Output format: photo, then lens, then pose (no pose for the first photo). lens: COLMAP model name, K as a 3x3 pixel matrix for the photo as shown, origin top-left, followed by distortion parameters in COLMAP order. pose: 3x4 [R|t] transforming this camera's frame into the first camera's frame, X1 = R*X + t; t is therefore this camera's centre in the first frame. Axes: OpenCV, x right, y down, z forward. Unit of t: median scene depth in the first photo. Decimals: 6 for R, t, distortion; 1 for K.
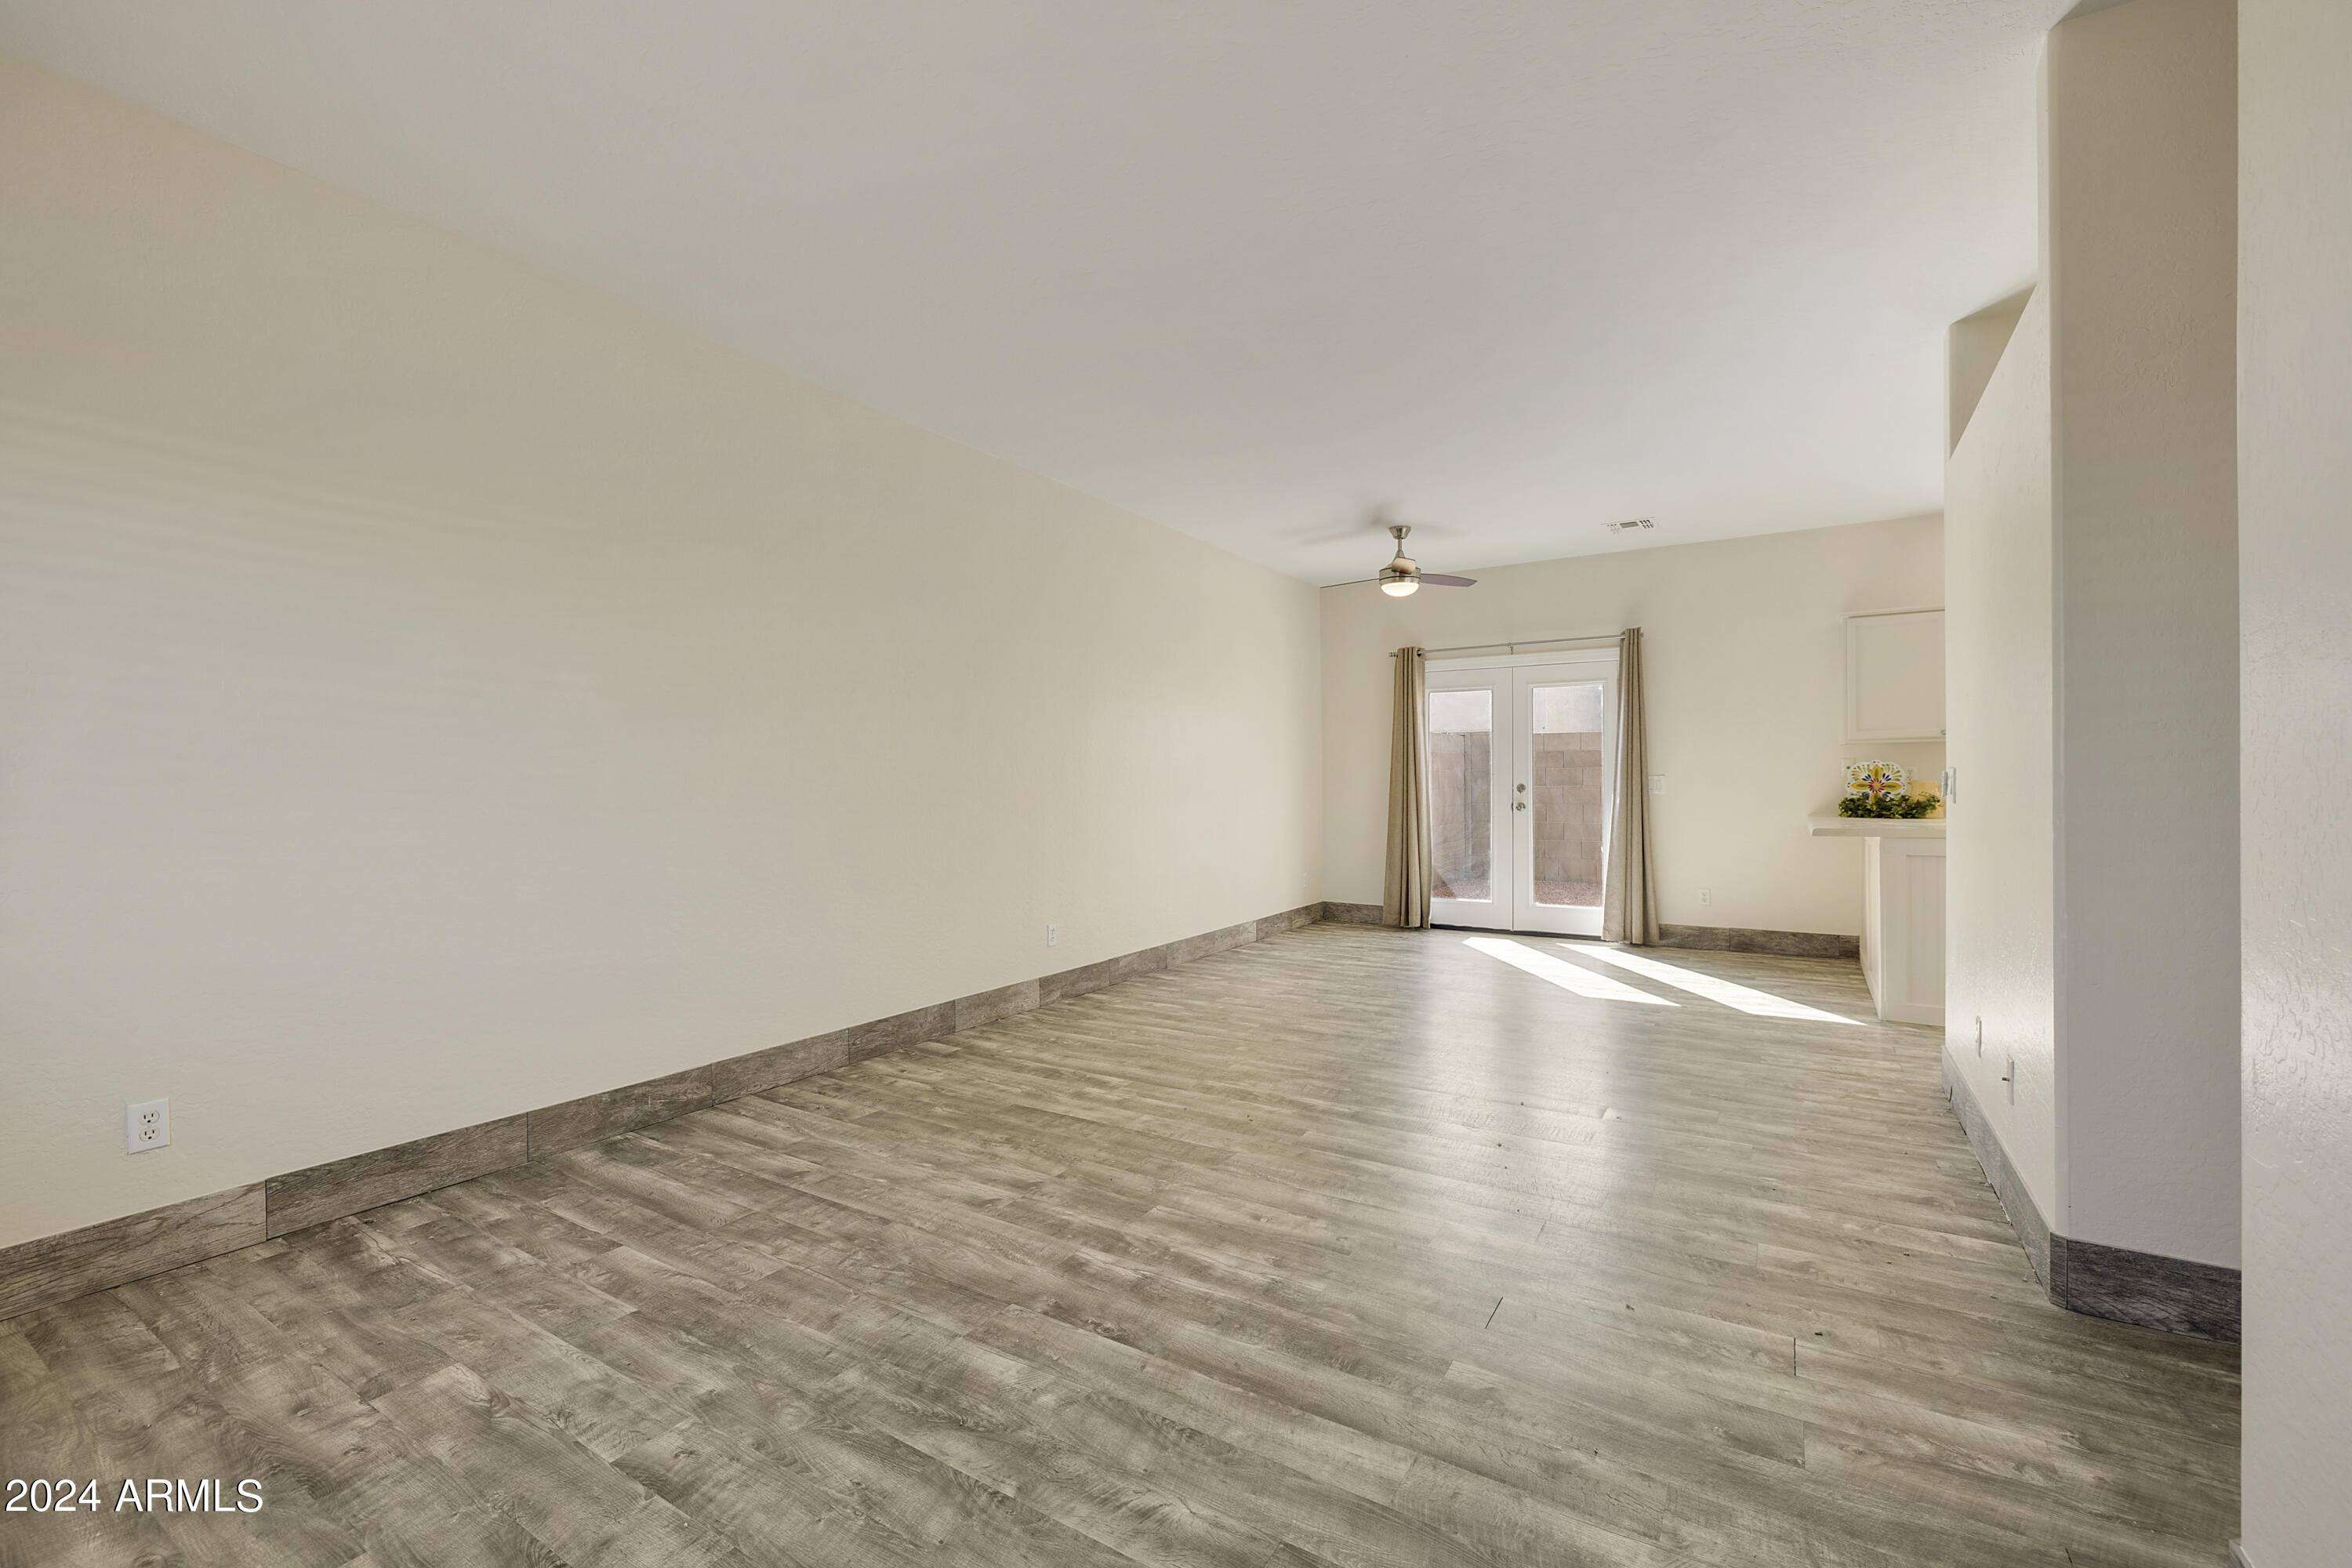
lens RADIAL K [[981.5, 0, 1188.2], [0, 981.5, 782.7], [0, 0, 1]] dist [-0.000993, 0.000534]
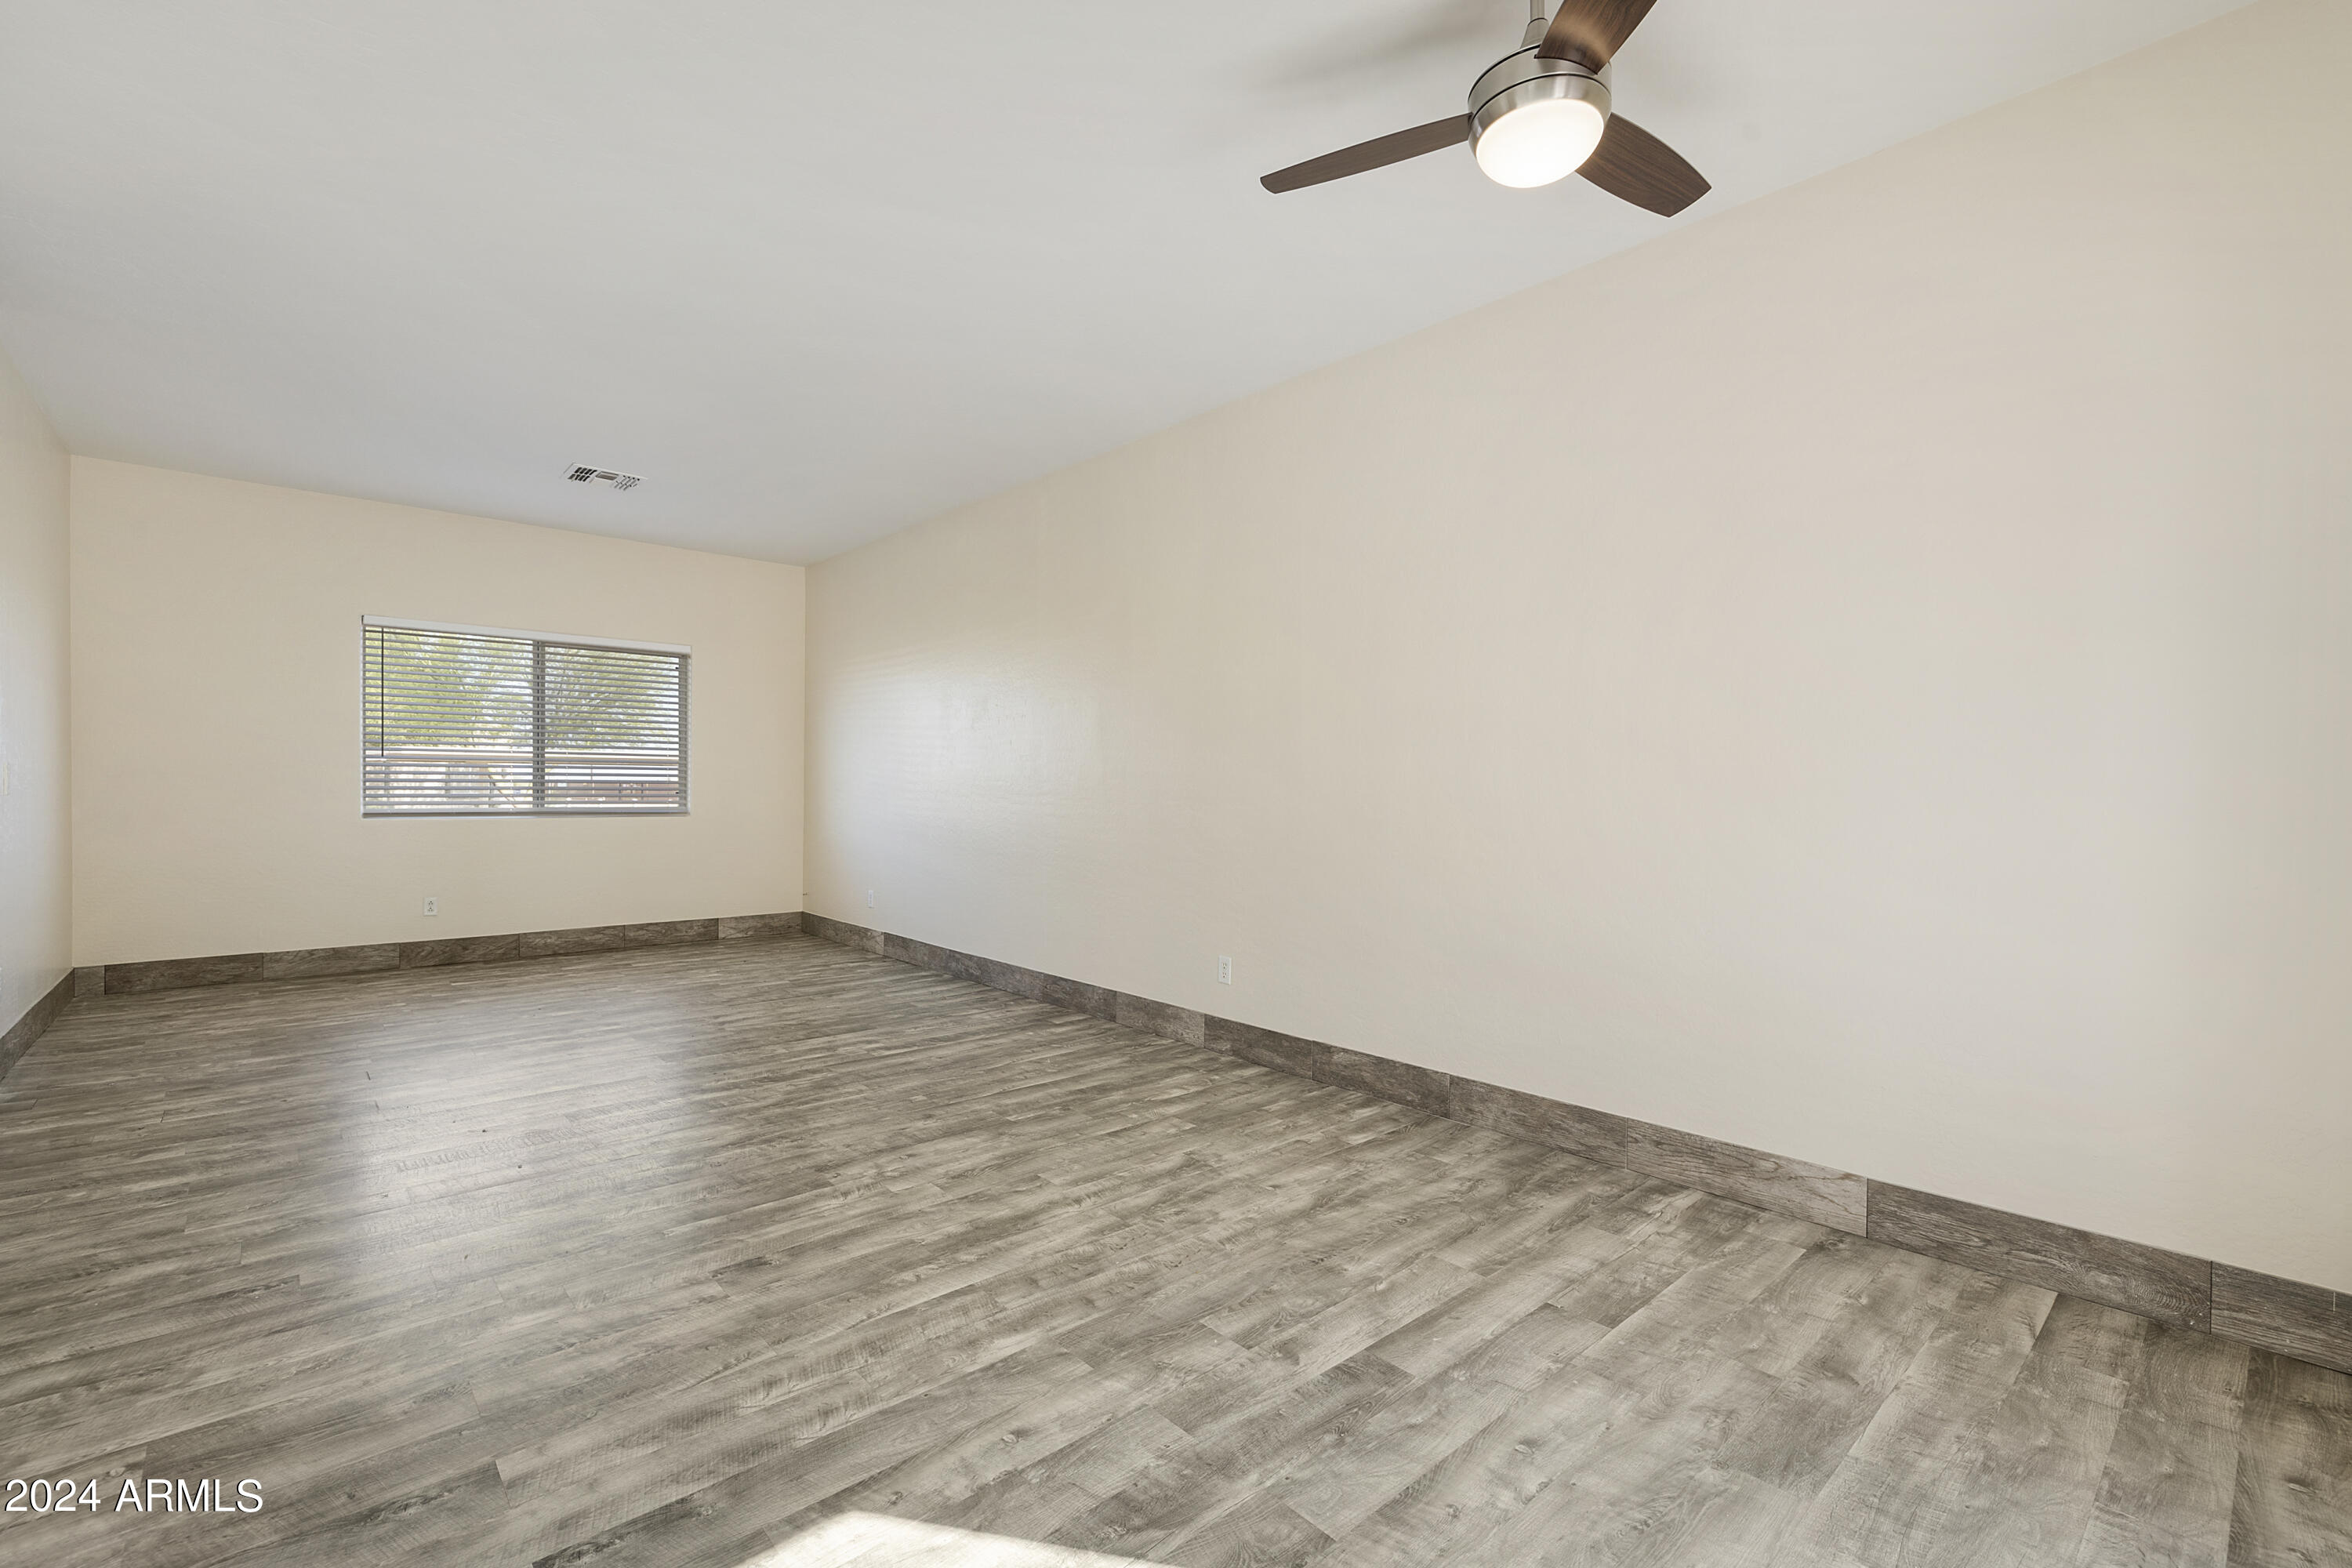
lens RADIAL K [[1007.2, 0, 1160.3], [0, 1007.2, 799.8], [0, 0, 1]] dist [-0.001399, 0.000437]
pose [[-0.291559, 0.017682, -0.956389, 0.981856], [-0.005489, 0.999782, 0.020158, -0.002329], [0.956537, 0.011127, -0.291399, 1.747296]]
